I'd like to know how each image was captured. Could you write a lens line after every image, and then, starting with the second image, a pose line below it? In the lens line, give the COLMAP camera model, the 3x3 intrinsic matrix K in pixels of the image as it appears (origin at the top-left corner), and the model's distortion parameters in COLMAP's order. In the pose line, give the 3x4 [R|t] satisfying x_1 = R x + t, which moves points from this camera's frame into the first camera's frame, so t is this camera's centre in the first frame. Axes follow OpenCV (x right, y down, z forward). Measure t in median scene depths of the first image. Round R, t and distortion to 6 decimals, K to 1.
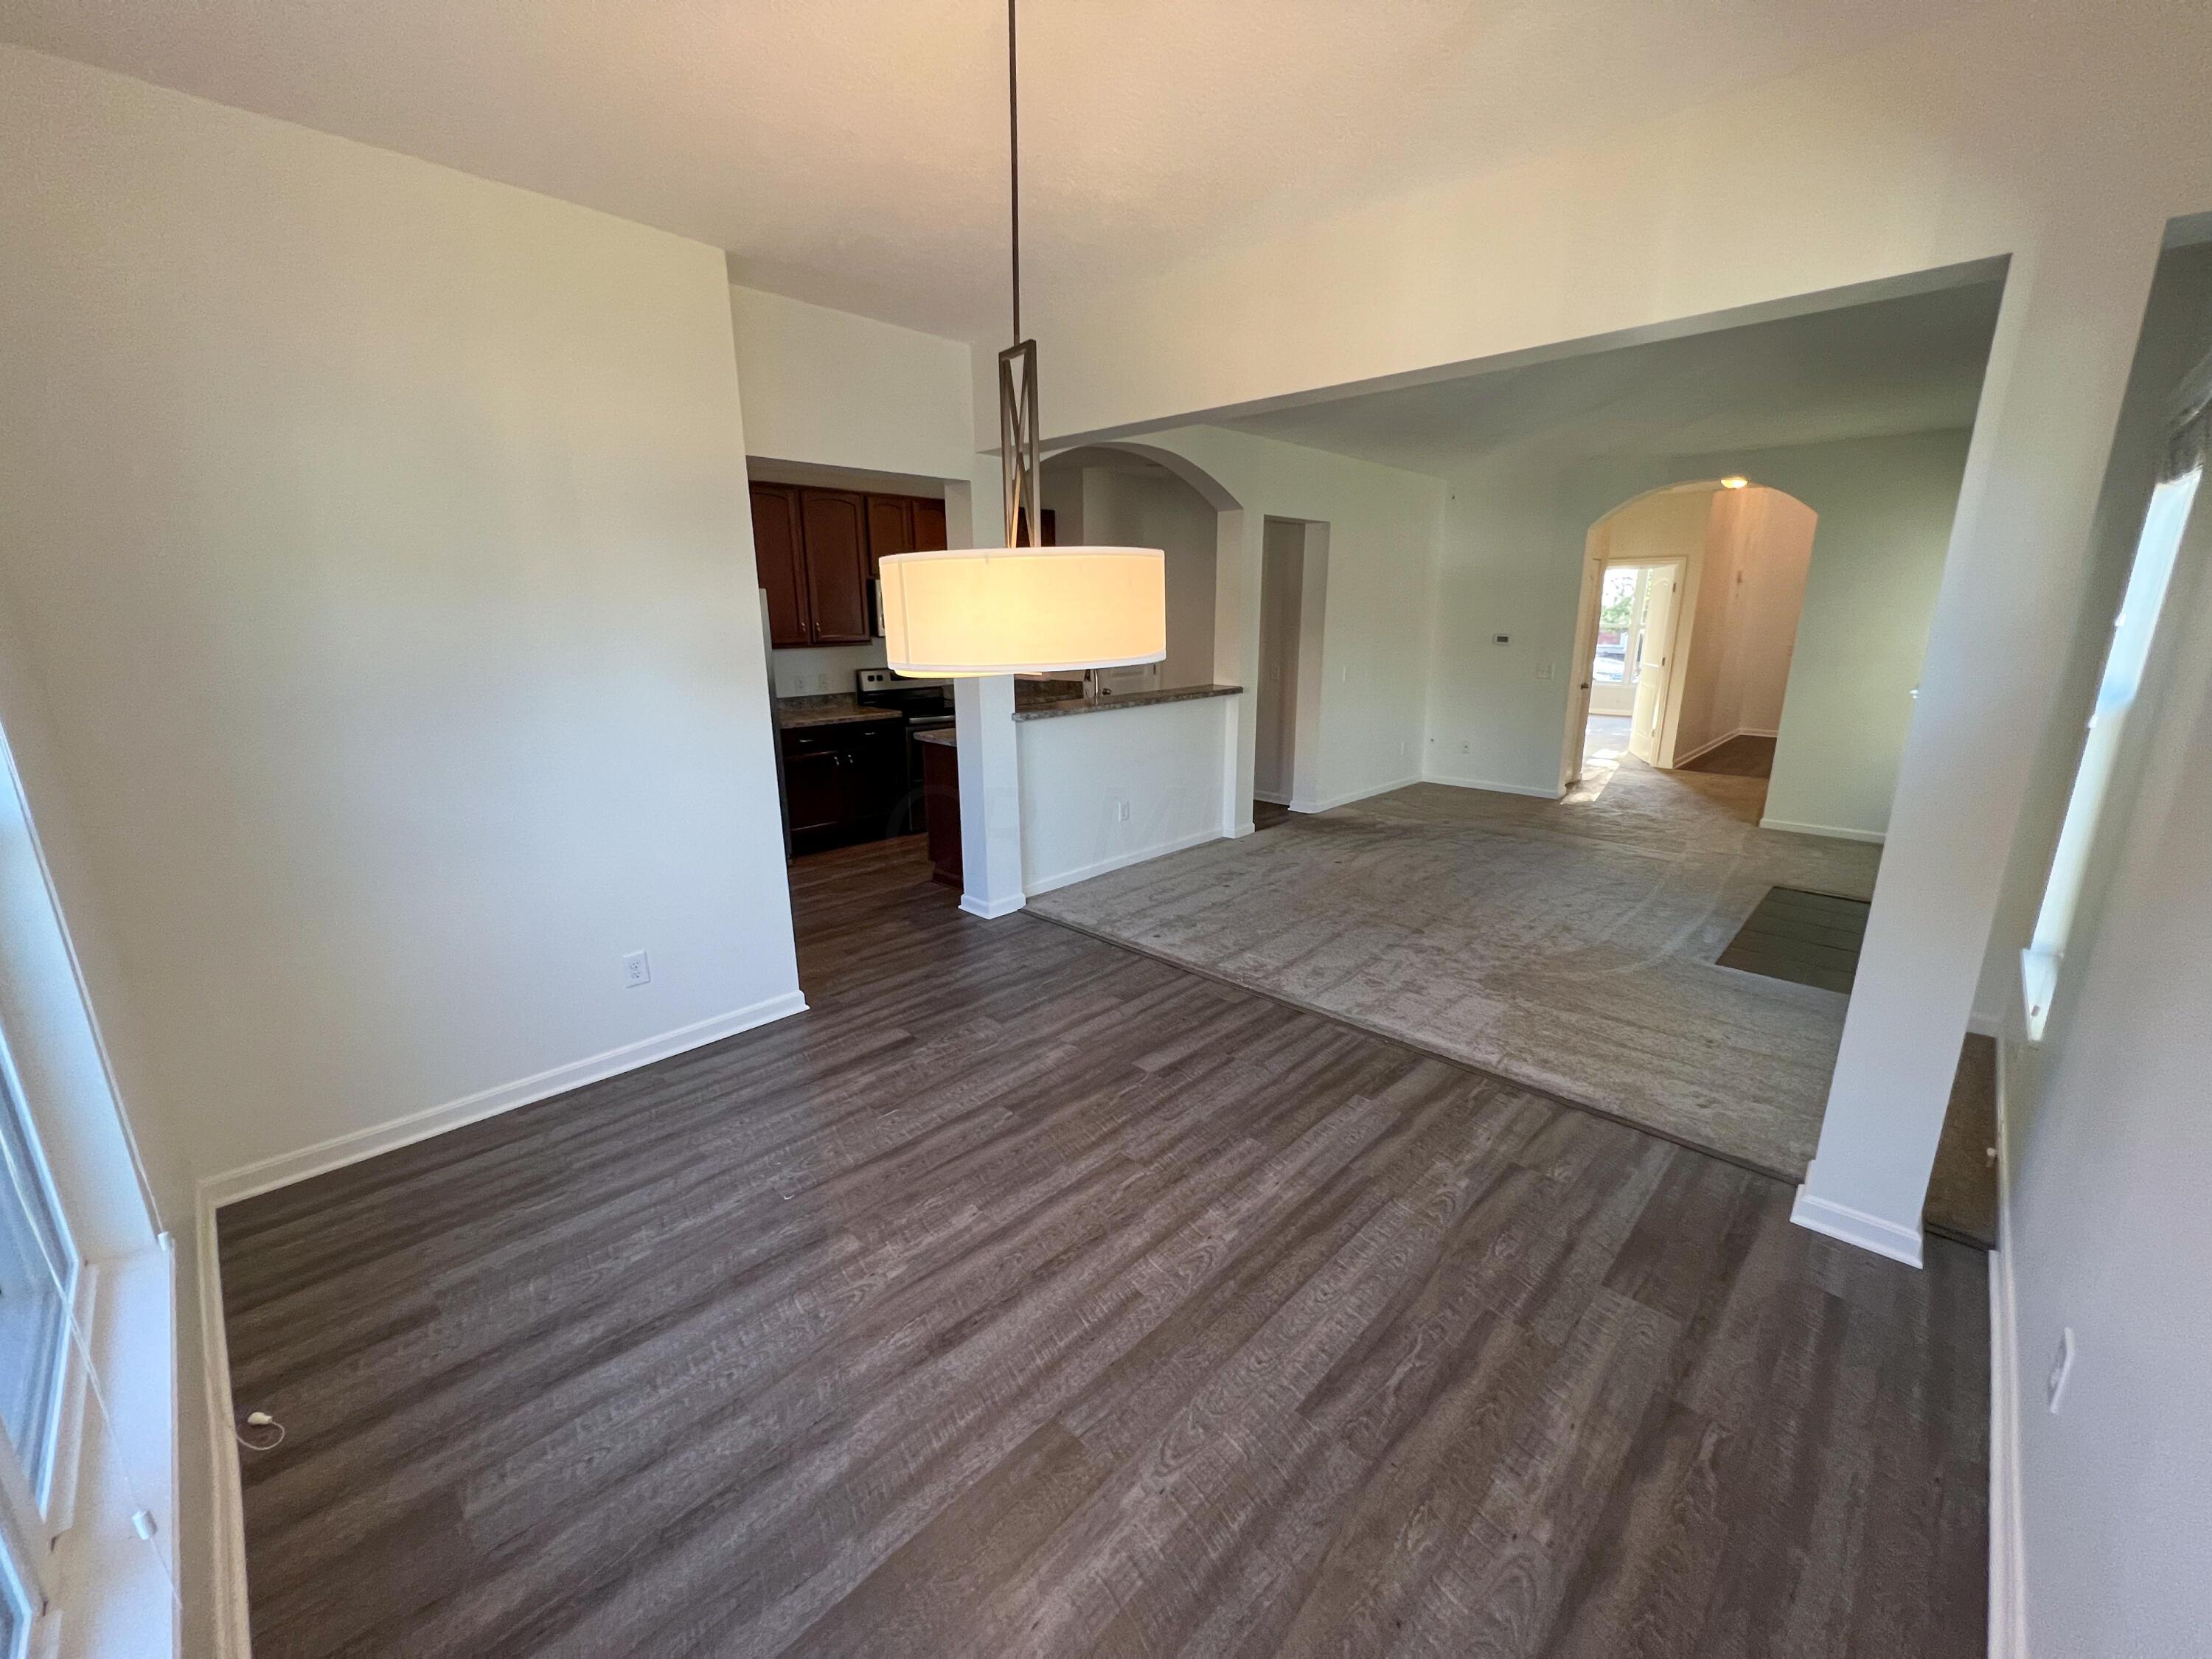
lens RADIAL K [[882.3, 0, 1106.0], [0, 882.3, 829.5], [0, 0, 1]] dist [-0.001583, -0.000180]
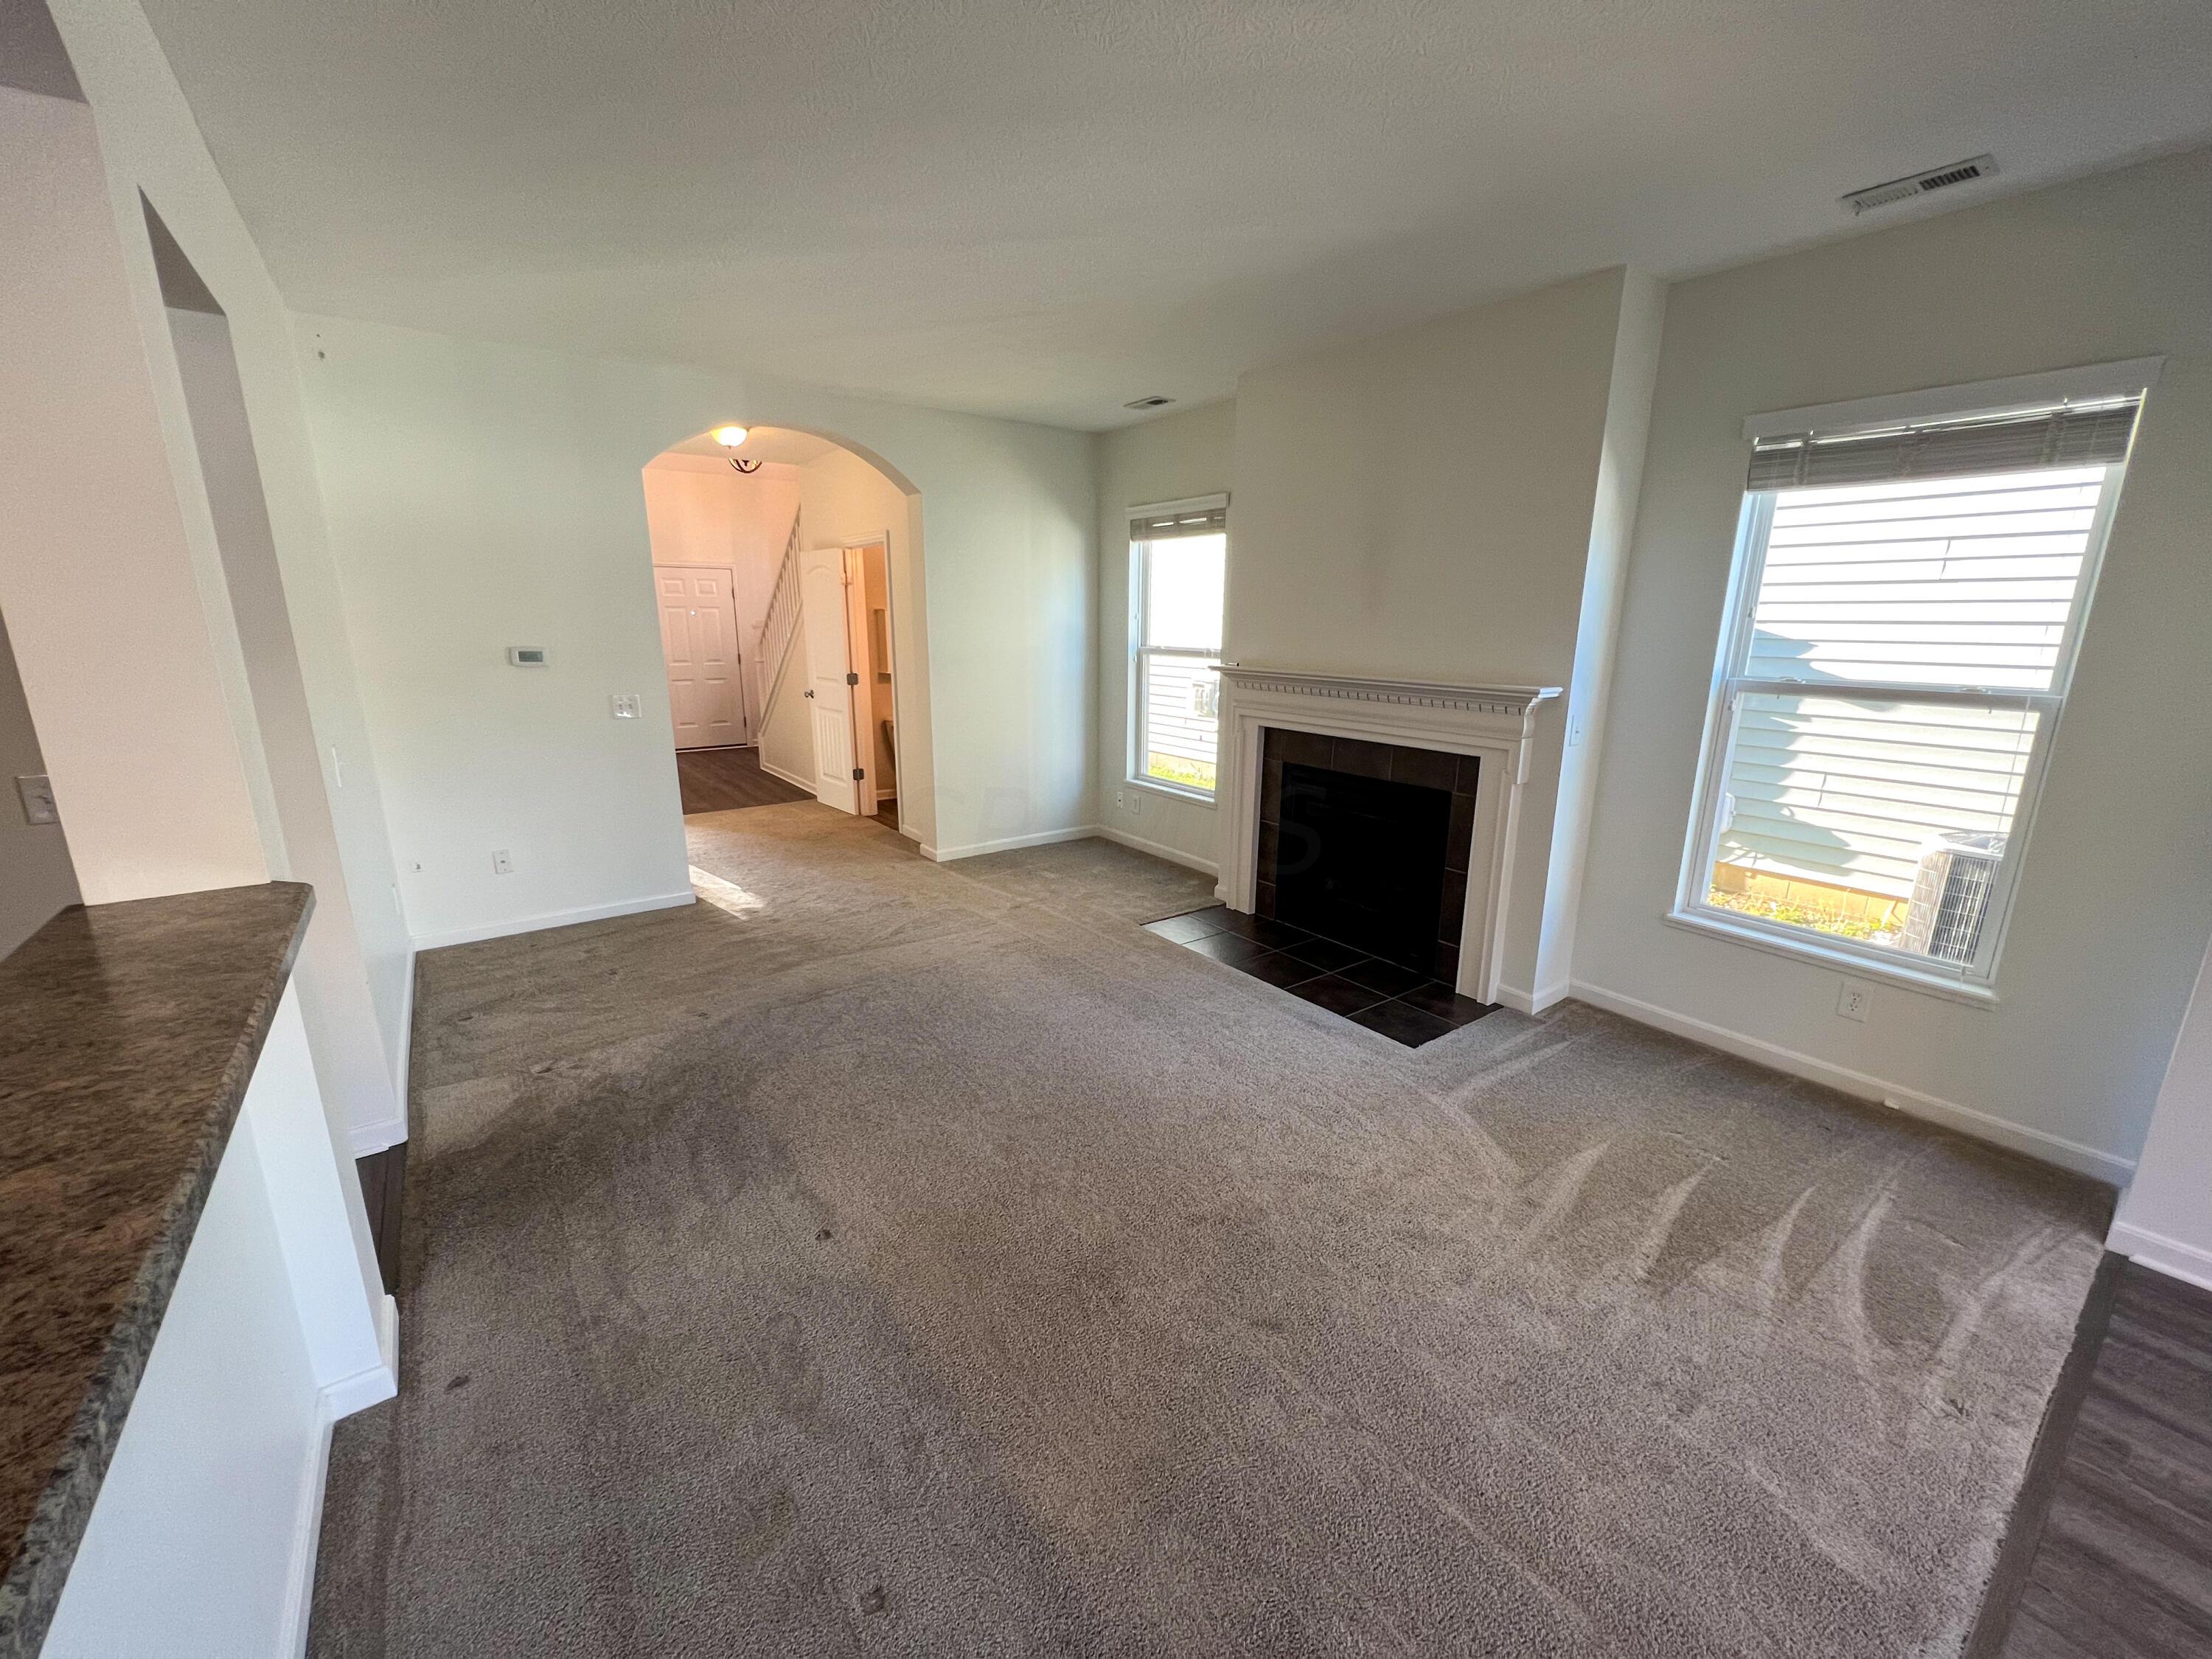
lens RADIAL K [[882.3, 0, 1106.0], [0, 882.3, 829.5], [0, 0, 1]] dist [-0.001583, -0.000180]
pose [[0.158946, -0.234625, 0.959003, -0.047062], [0.234951, 0.952435, 0.194077, -0.169891], [-0.958923, 0.194471, 0.206511, 0.708365]]
